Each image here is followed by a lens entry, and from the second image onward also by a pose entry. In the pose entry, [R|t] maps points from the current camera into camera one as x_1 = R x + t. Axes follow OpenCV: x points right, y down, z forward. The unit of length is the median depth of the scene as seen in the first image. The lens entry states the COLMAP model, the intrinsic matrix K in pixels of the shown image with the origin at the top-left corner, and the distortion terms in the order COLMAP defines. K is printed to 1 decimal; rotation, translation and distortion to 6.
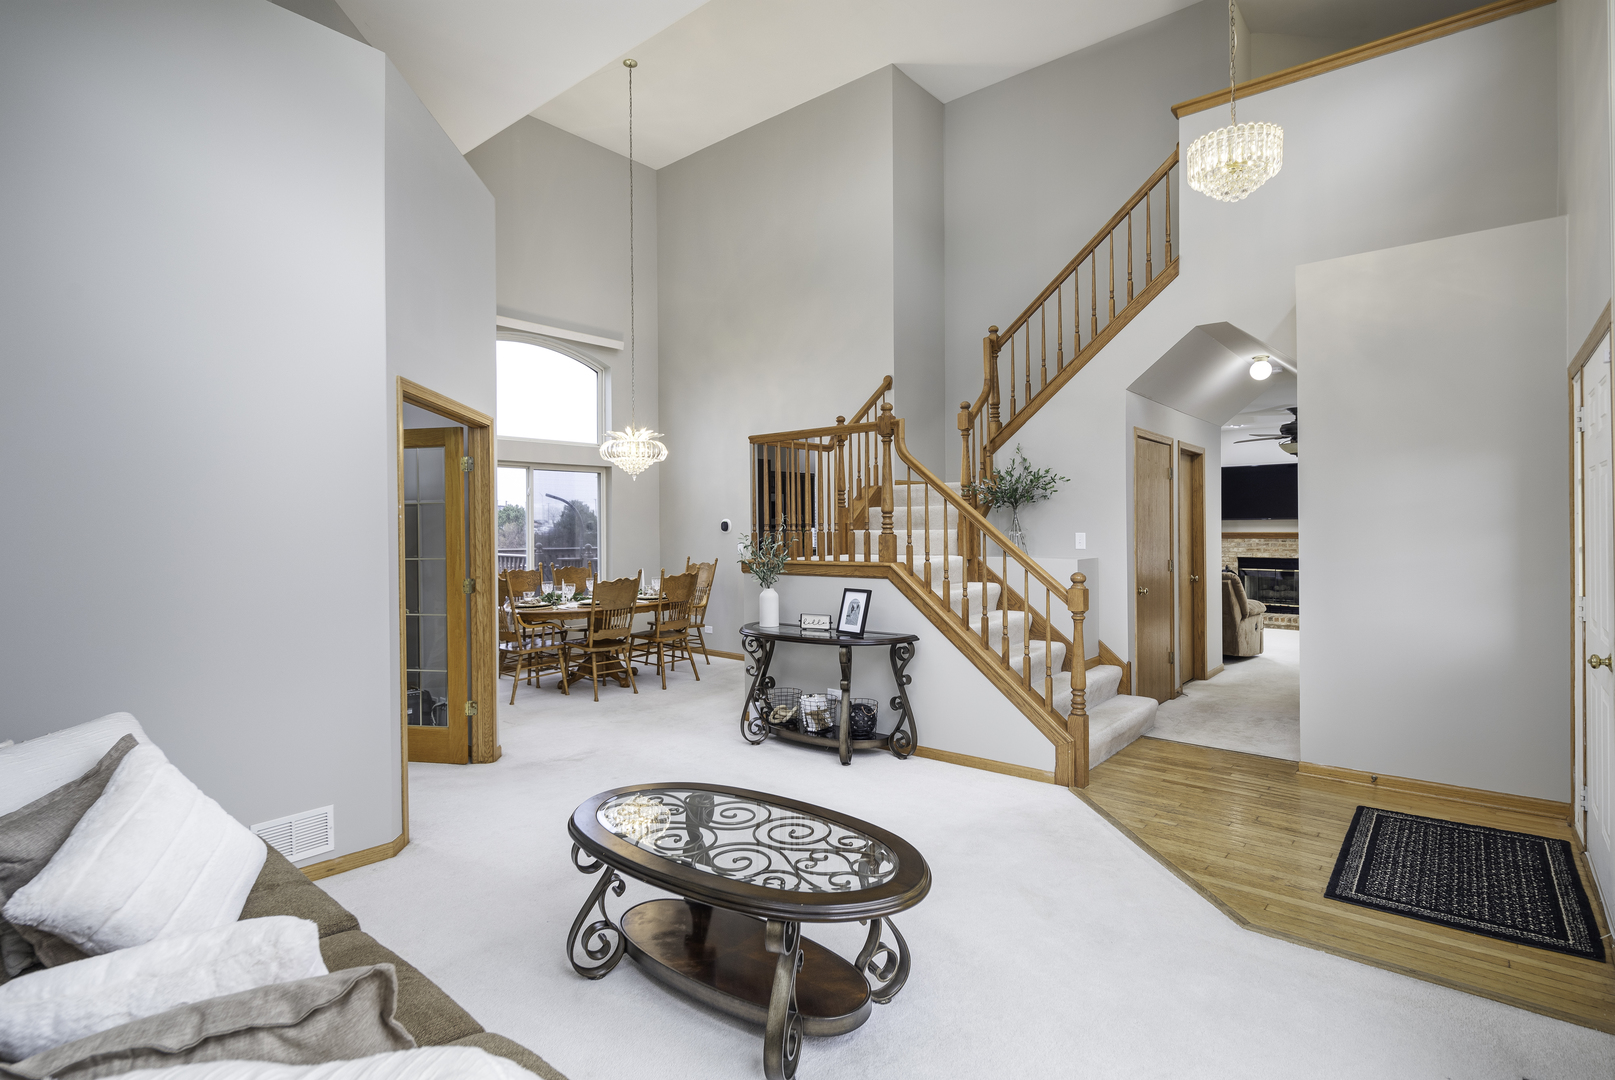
lens RADIAL K [[777.2, 0, 822.4], [0, 777.2, 533.0], [0, 0, 1]] dist [0.001110, -0.002149]
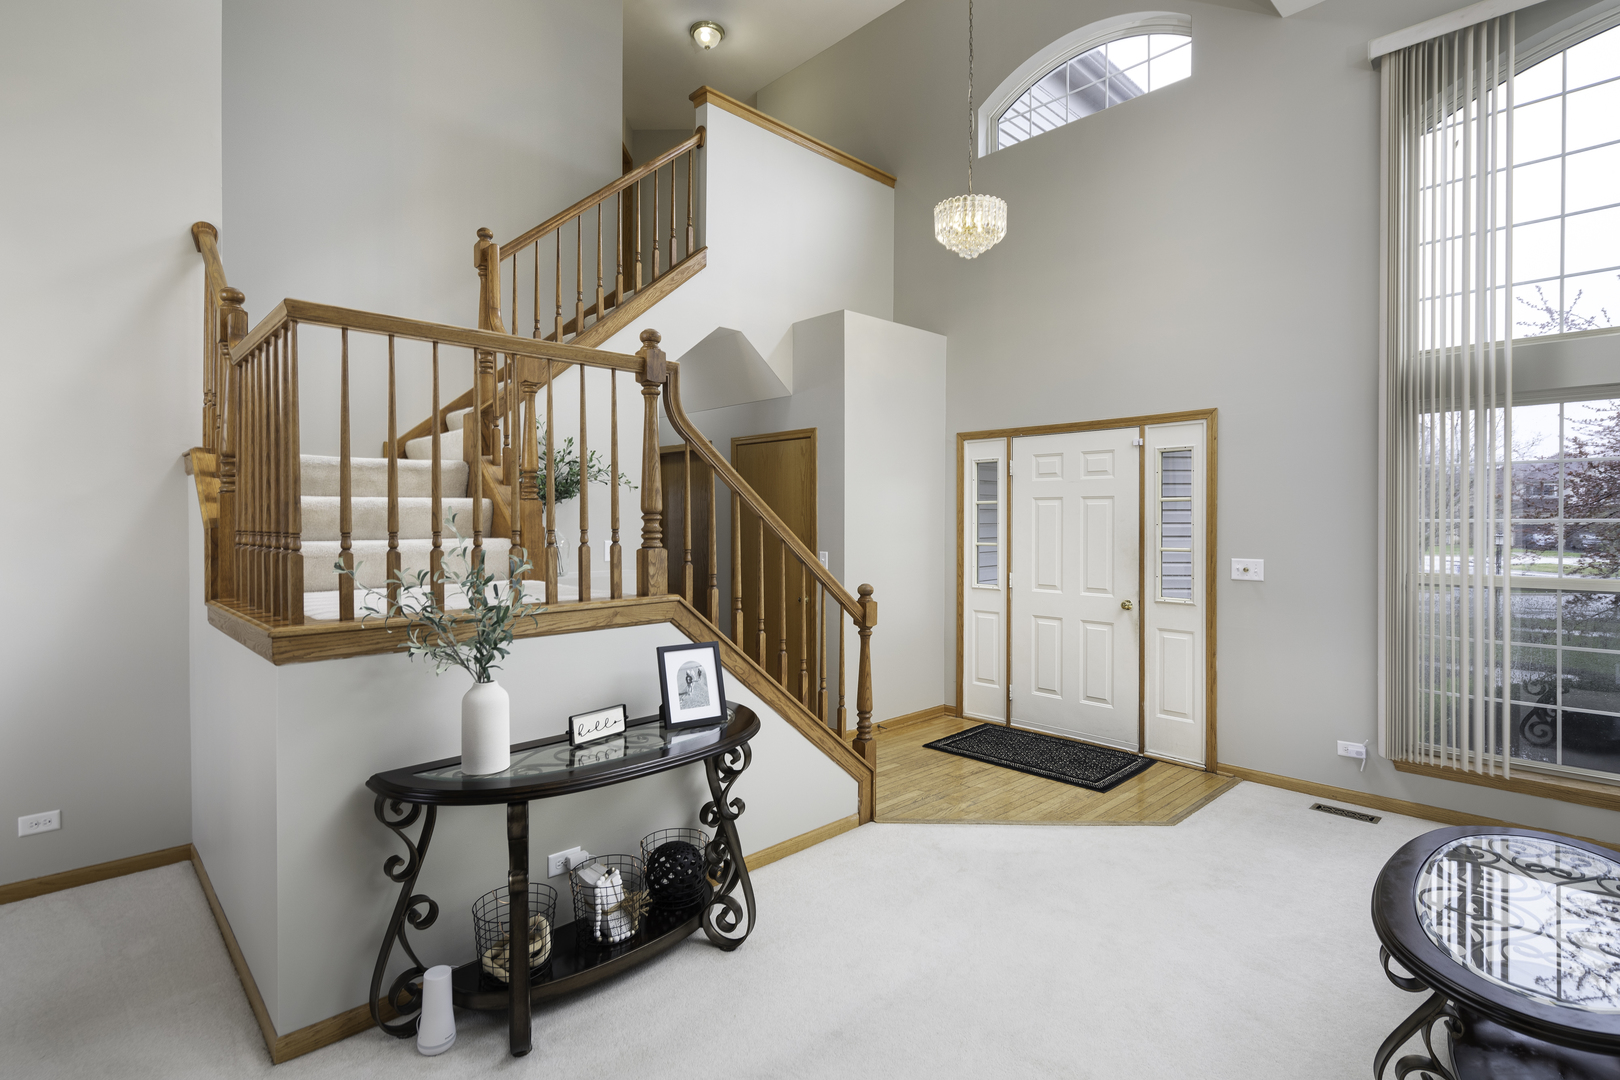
lens RADIAL K [[779.6, 0, 825.6], [0, 779.6, 526.5], [0, 0, 1]] dist [0.001110, -0.002149]
pose [[0.123240, -0.000615, 0.992377, -0.500738], [0.009117, 0.999958, -0.000512, -0.013865], [-0.992335, 0.009110, 0.123240, 0.796362]]
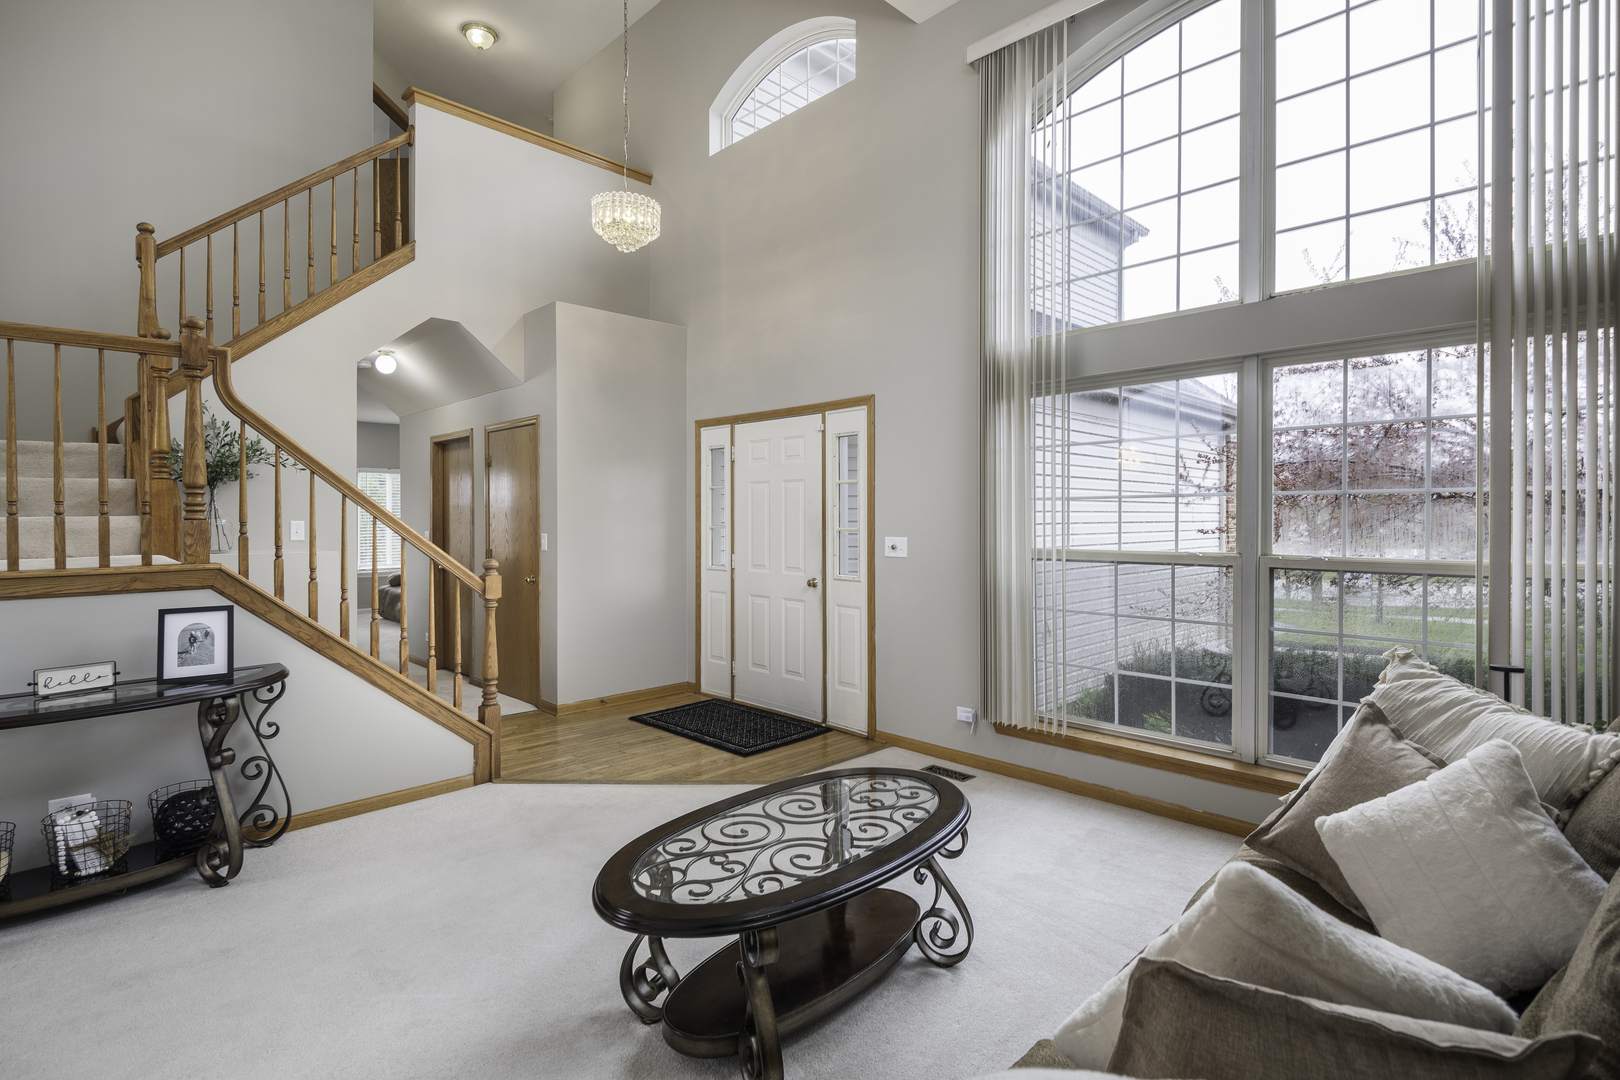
lens RADIAL K [[779.6, 0, 809.9], [0, 779.6, 523.3], [0, 0, 1]] dist [0.001110, -0.002149]
pose [[0.117198, -0.003875, 0.993101, -0.504169], [0.010404, 0.999942, 0.002673, 0.007272], [-0.993054, 0.010019, 0.117232, 0.416779]]
